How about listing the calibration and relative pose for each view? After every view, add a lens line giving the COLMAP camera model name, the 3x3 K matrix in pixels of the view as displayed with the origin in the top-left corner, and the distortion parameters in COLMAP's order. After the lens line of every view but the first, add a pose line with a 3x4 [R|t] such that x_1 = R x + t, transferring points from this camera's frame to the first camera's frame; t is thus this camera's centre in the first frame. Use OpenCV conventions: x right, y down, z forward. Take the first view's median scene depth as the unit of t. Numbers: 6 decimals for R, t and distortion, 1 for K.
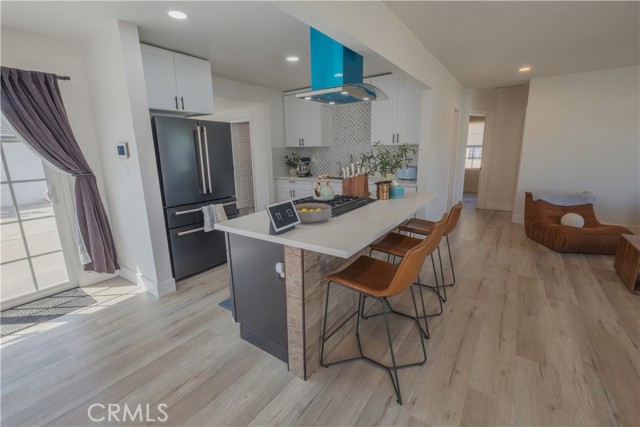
lens RADIAL K [[279.7, 0, 314.0], [0, 279.7, 208.9], [0, 0, 1]] dist [-0.002079, 0.000113]
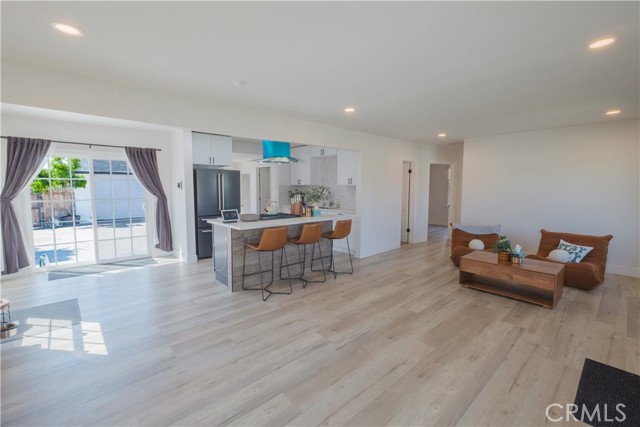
lens RADIAL K [[281.5, 0, 313.0], [0, 281.5, 210.7], [0, 0, 1]] dist [-0.002693, 0.000290]
pose [[0.974672, 0.043794, -0.219309, 0.625495], [-0.069722, 0.991268, -0.111920, 0.114584], [0.212493, 0.124376, 0.969215, -0.648818]]
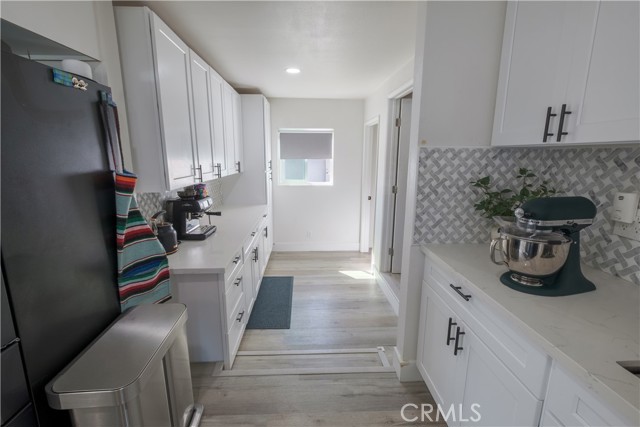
lens RADIAL K [[279.7, 0, 314.0], [0, 279.7, 208.9], [0, 0, 1]] dist [-0.002079, 0.000113]
pose [[0.608313, 0.170557, -0.775156, 0.034735], [-0.181542, 0.980647, 0.073304, -0.283792], [0.772657, 0.096131, 0.627503, 1.322266]]
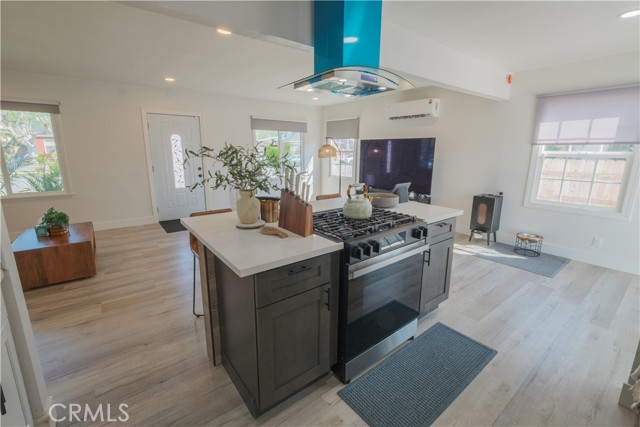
lens RADIAL K [[281.5, 0, 313.0], [0, 281.5, 210.7], [0, 0, 1]] dist [-0.002693, 0.000290]
pose [[-0.954244, -0.045905, 0.295483, -0.067516], [0.080206, 0.912645, 0.400806, -0.324438], [-0.288070, 0.406167, -0.867205, 1.516237]]
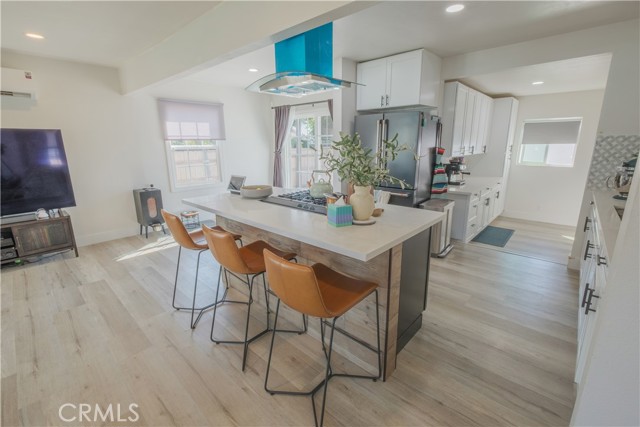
lens RADIAL K [[281.5, 0, 317.8], [0, 281.5, 209.4], [0, 0, 1]] dist [-0.002333, -0.000351]
pose [[-0.118992, 0.248080, -0.961404, 0.865129], [-0.198397, 0.942815, 0.267839, -0.217985], [0.972872, 0.222611, -0.062969, 0.954171]]
